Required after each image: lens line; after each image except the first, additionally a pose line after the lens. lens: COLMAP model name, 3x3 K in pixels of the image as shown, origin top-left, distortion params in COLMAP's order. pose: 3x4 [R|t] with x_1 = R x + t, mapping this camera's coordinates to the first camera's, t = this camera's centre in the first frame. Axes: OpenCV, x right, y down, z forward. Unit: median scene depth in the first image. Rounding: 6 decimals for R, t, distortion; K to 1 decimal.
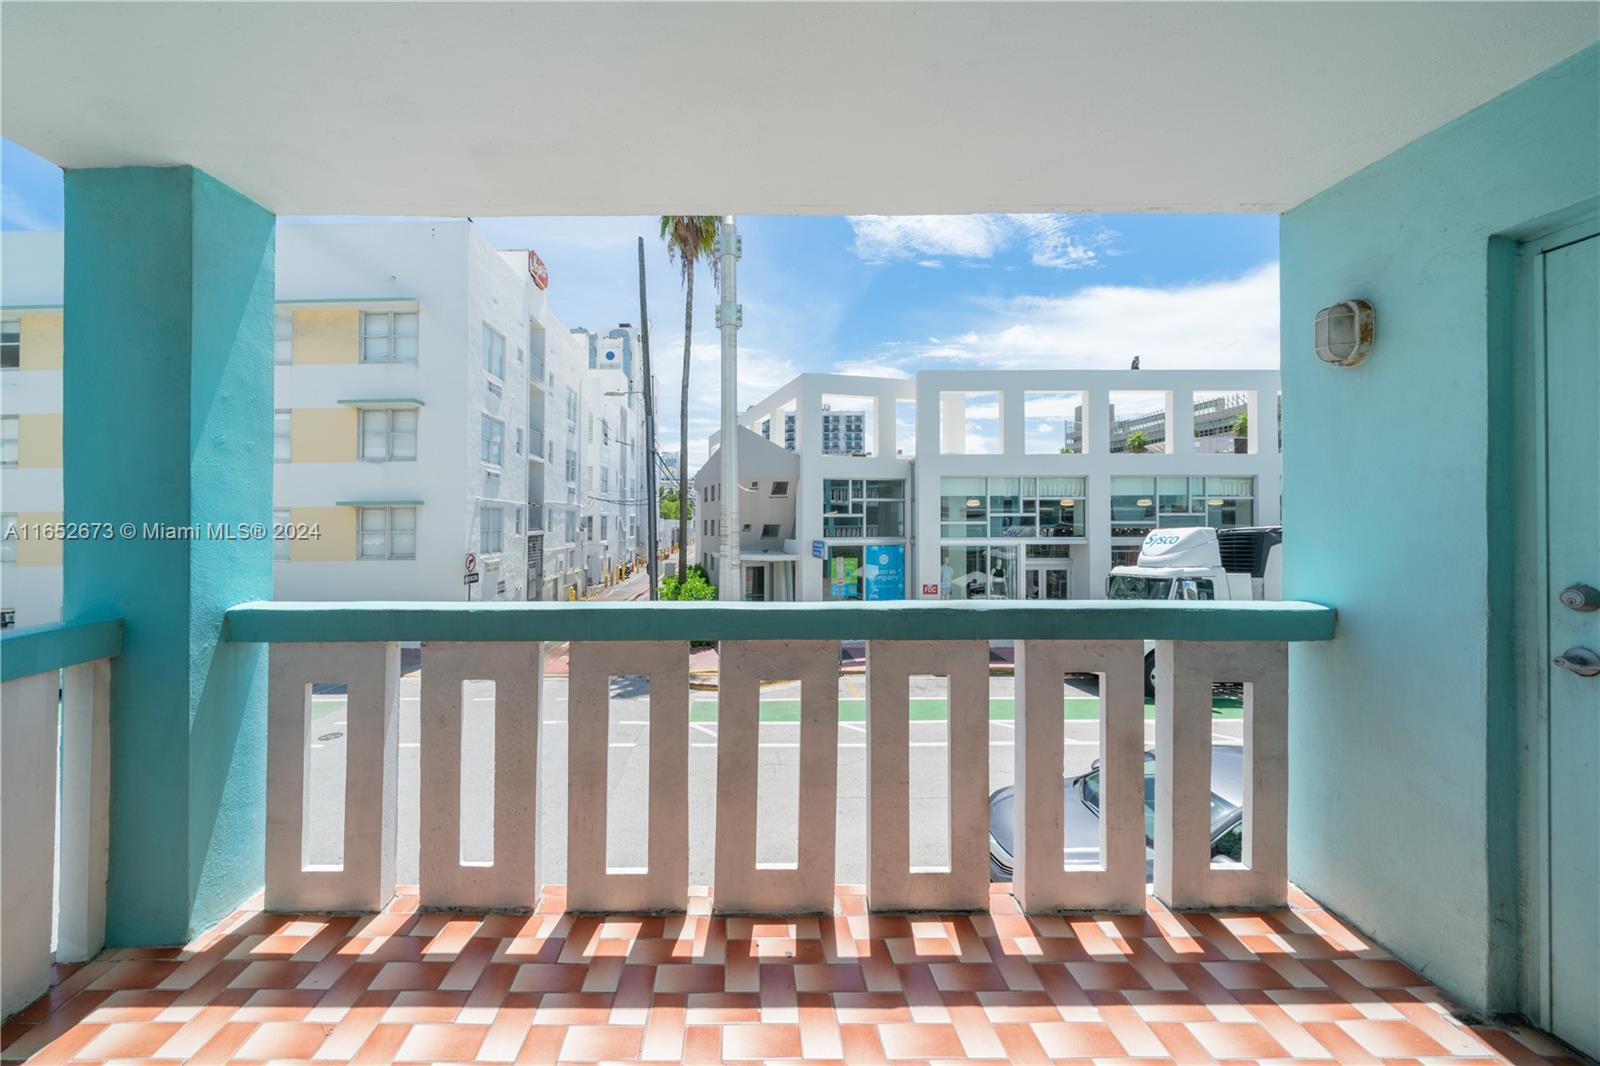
lens RADIAL K [[568.3, 0, 746.8], [0, 568.3, 514.0], [0, 0, 1]] dist [-0.003161, 0.001286]
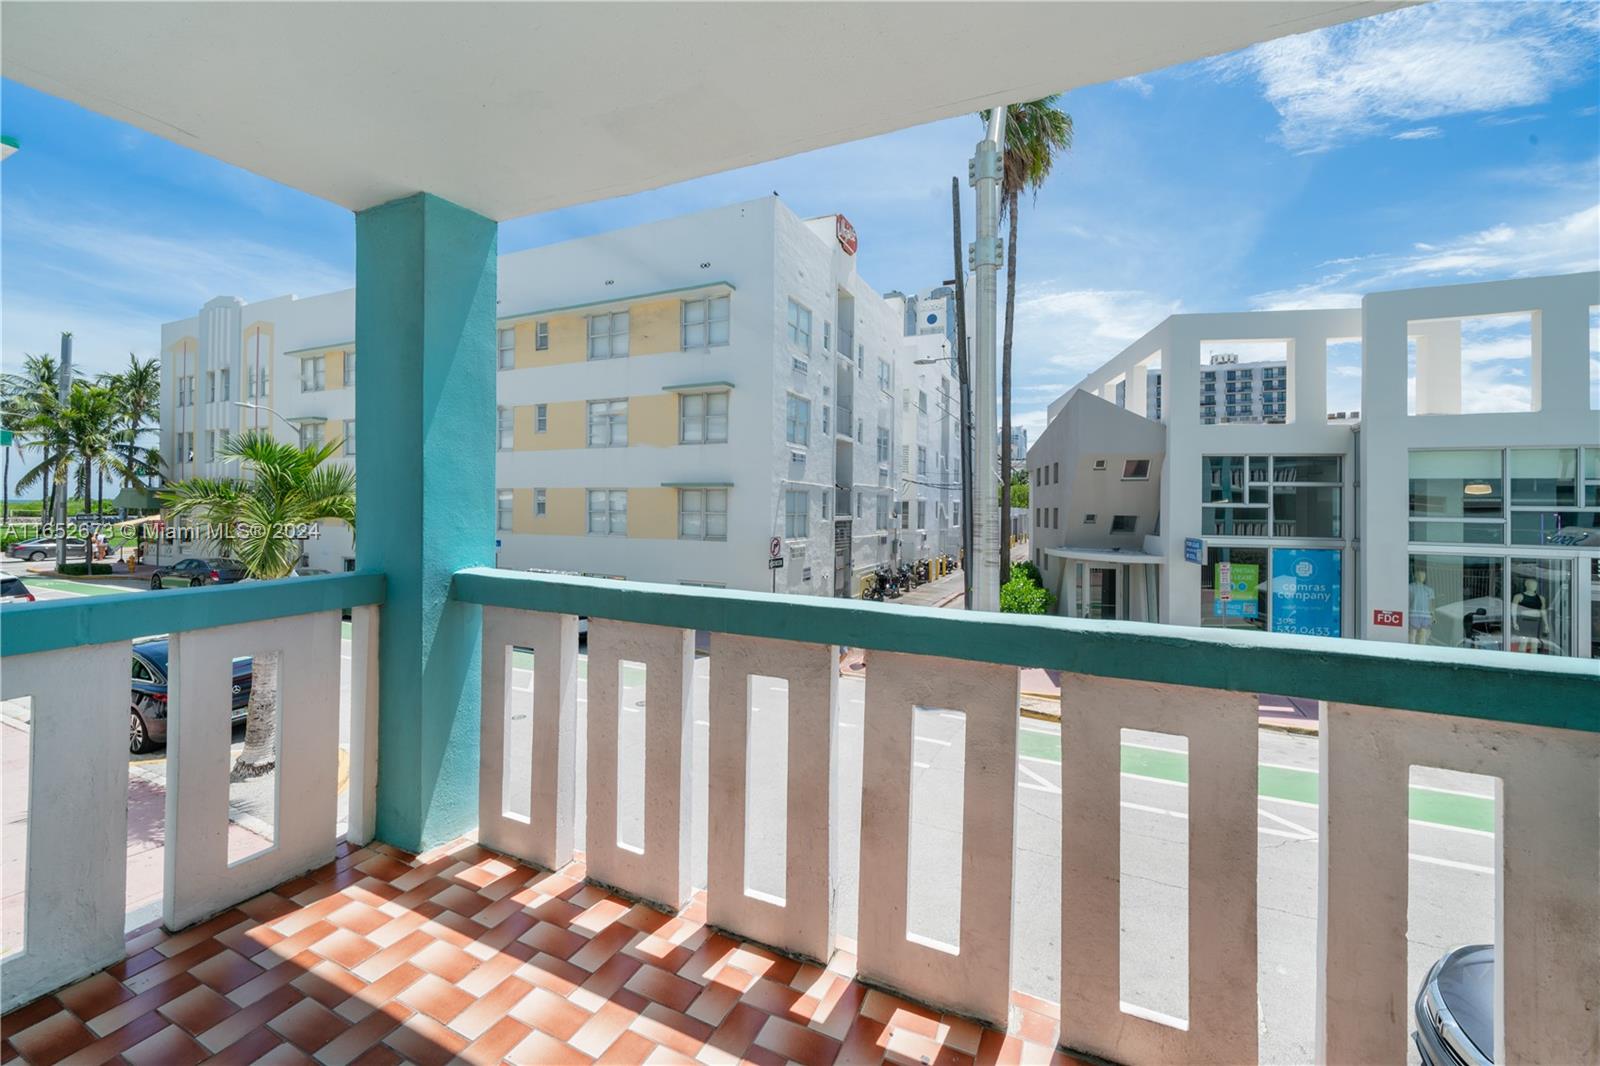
lens RADIAL K [[653.6, 0, 801.5], [0, 653.6, 493.6], [0, 0, 1]] dist [-0.007453, 0.001865]
pose [[0.903478, 0.010968, -0.428494, 0.033453], [-0.014943, 0.999871, -0.005915, 0.000842], [0.428374, 0.011747, 0.903525, 0.012826]]
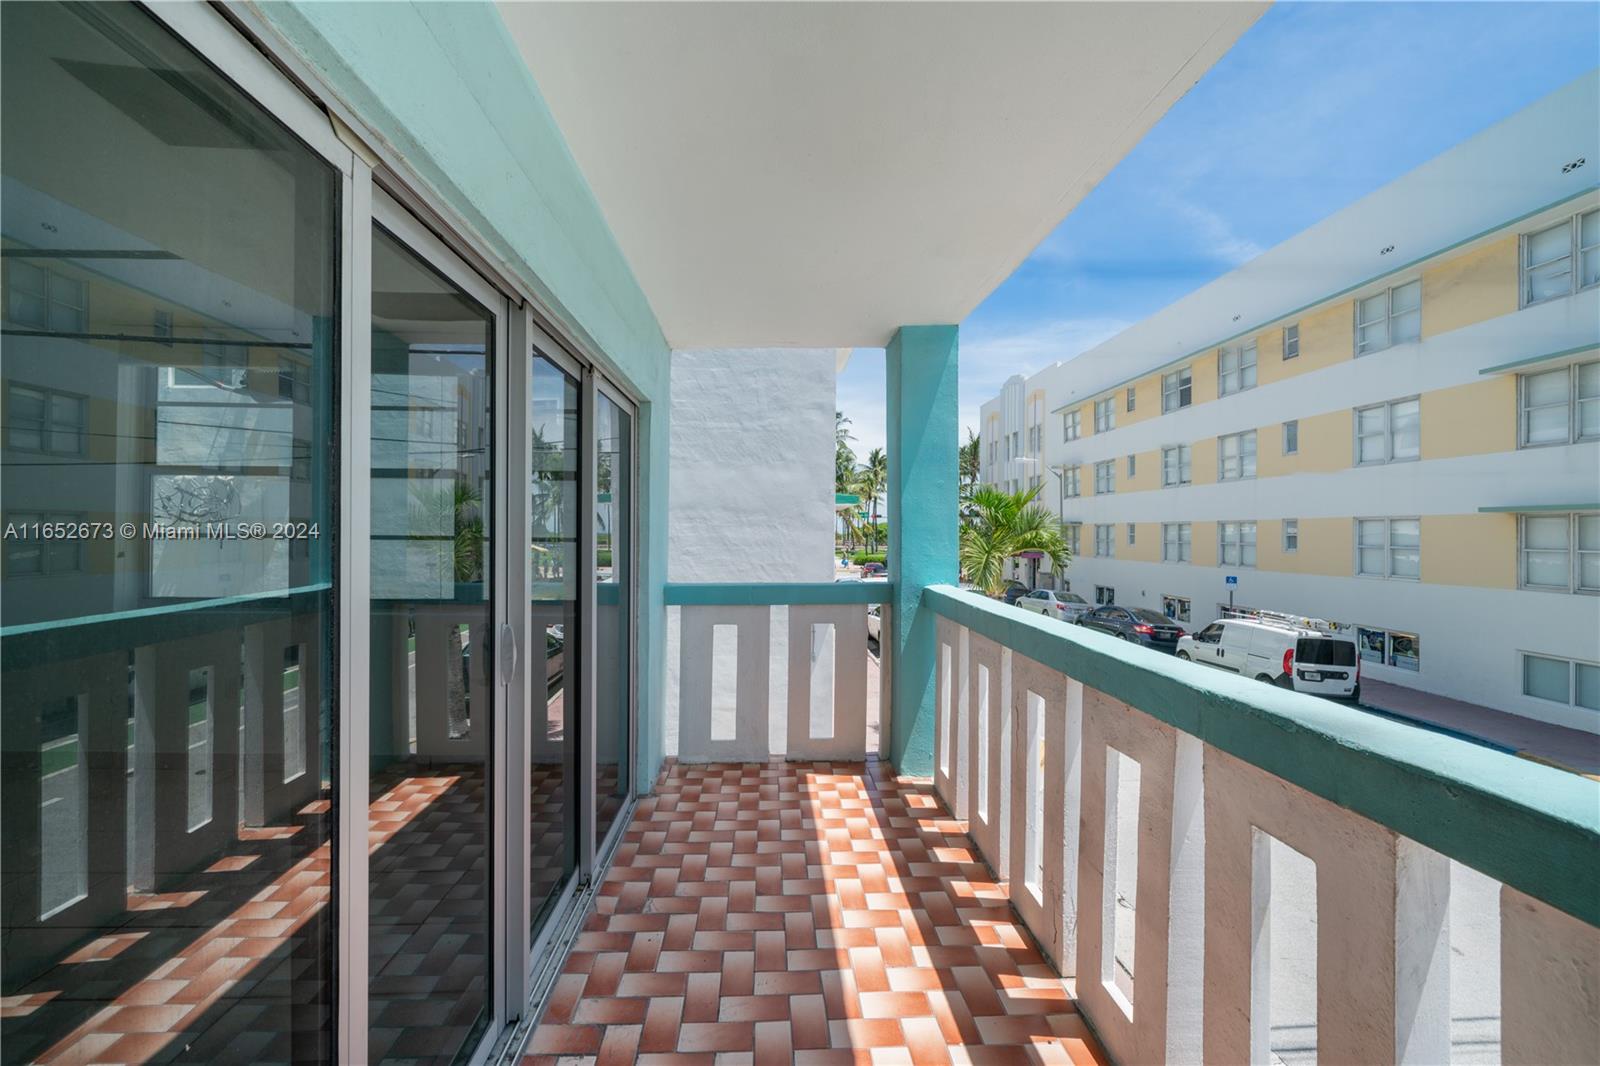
lens RADIAL K [[653.6, 0, 776.6], [0, 653.6, 520.5], [0, 0, 1]] dist [-0.007453, 0.001865]
pose [[0.014198, -0.008710, -0.999861, 0.114100], [0.003147, 0.999957, -0.008666, -0.000546], [0.999894, -0.003024, 0.014224, 0.068126]]
